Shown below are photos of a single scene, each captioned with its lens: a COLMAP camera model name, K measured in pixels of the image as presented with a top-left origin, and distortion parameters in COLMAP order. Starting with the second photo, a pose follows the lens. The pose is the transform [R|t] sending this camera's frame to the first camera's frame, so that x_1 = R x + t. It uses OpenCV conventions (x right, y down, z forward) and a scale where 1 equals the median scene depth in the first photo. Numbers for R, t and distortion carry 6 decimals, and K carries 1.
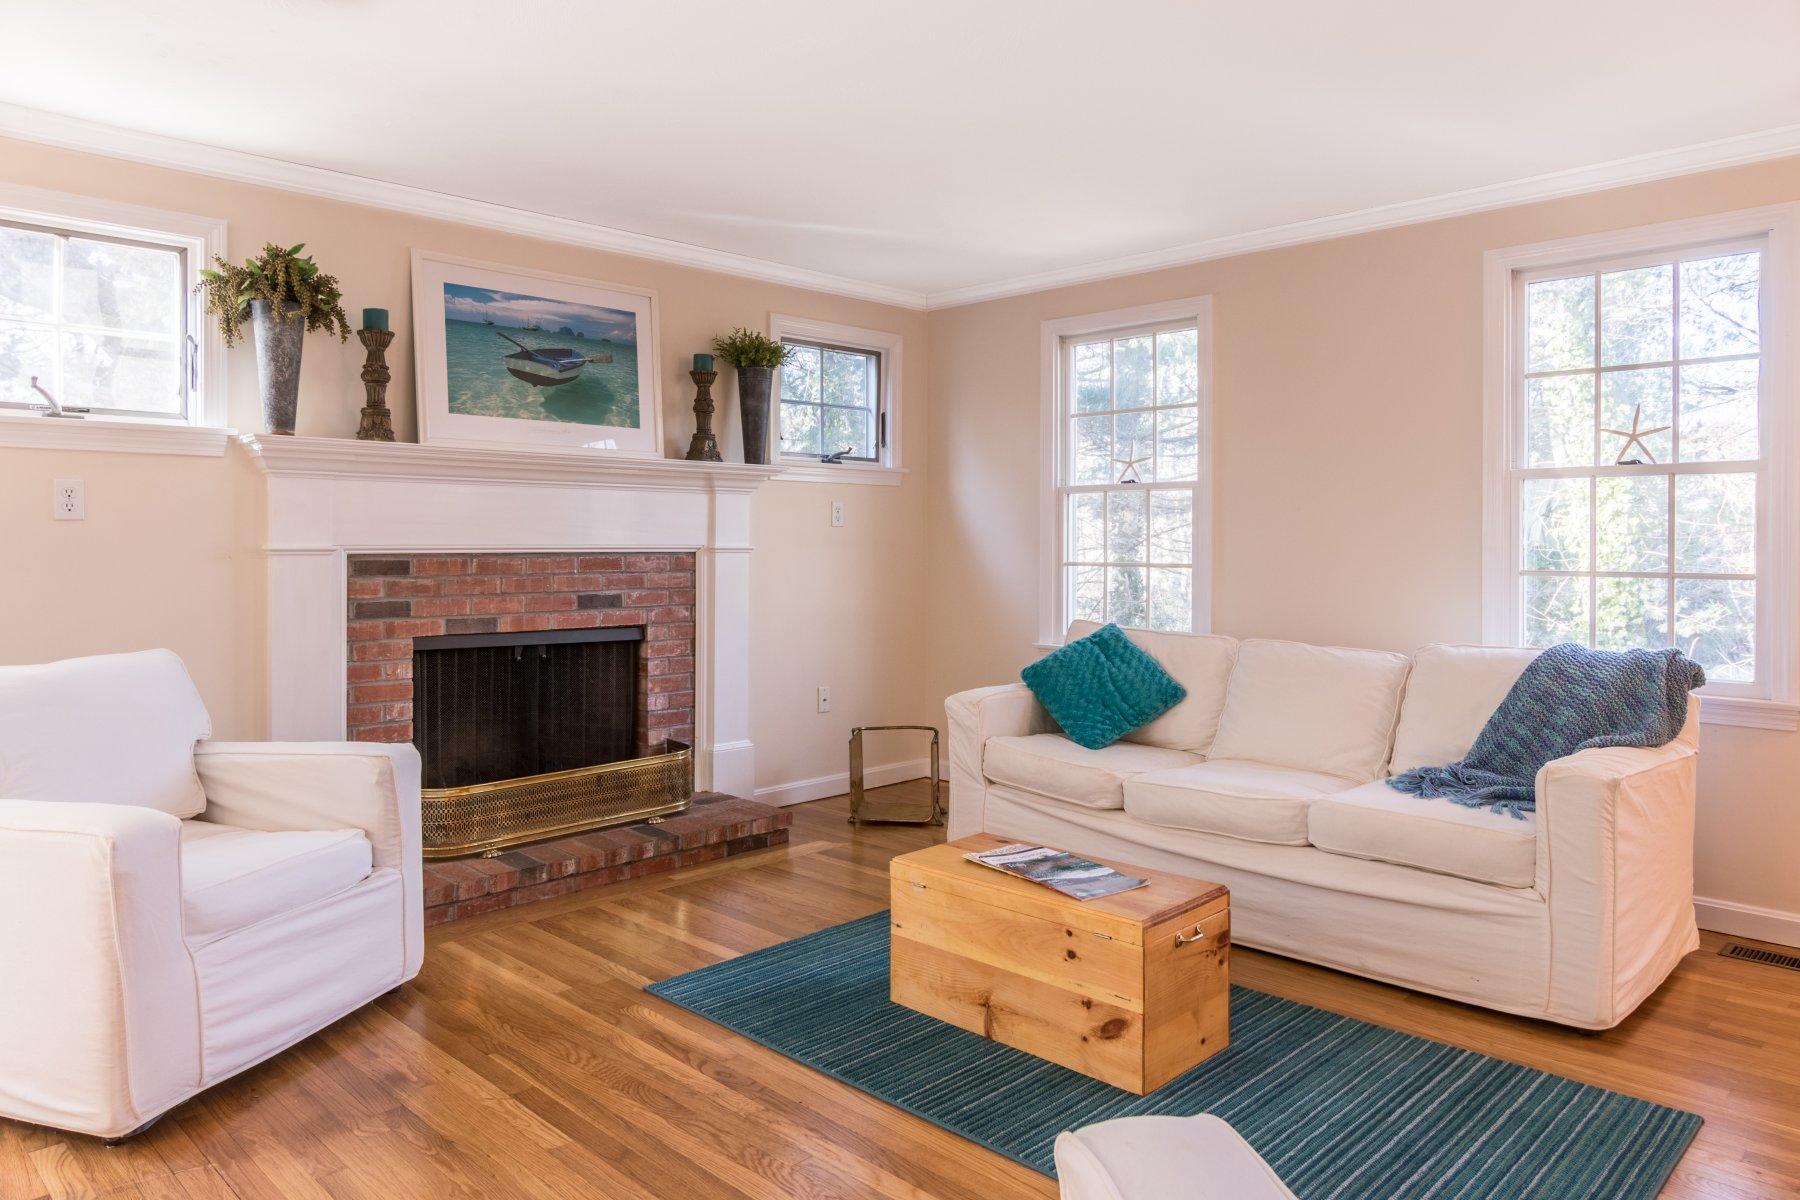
lens RADIAL K [[1197.3, 0, 875.6], [0, 1197.3, 544.4], [0, 0, 1]] dist [-0.000358, 0.004528]
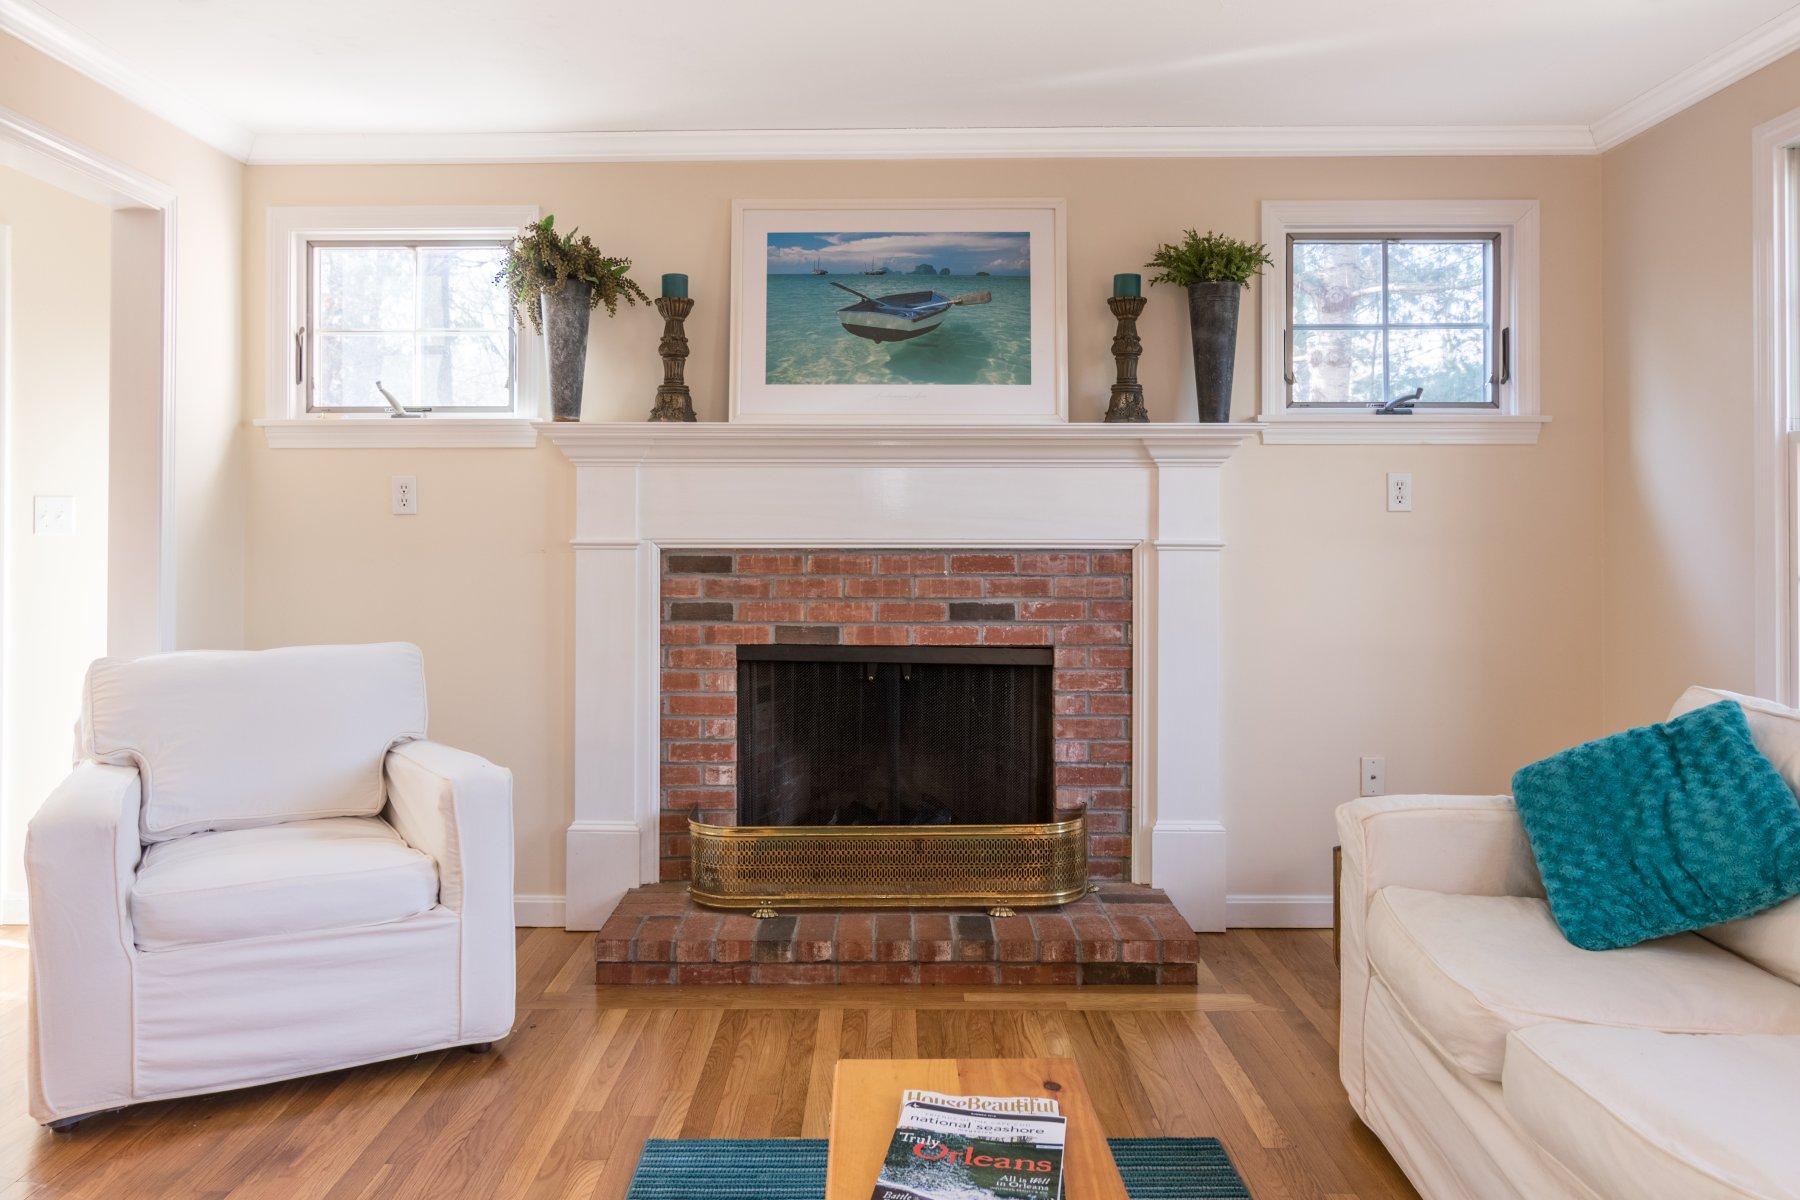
lens RADIAL K [[1319.9, 0, 891.8], [0, 1319.9, 513.0], [0, 0, 1]] dist [-0.003067, 0.000571]
pose [[0.703928, -0.010314, -0.710196, 0.364855], [-0.001315, 0.999874, -0.015825, -0.002960], [0.710270, 0.012073, 0.703826, 0.391942]]
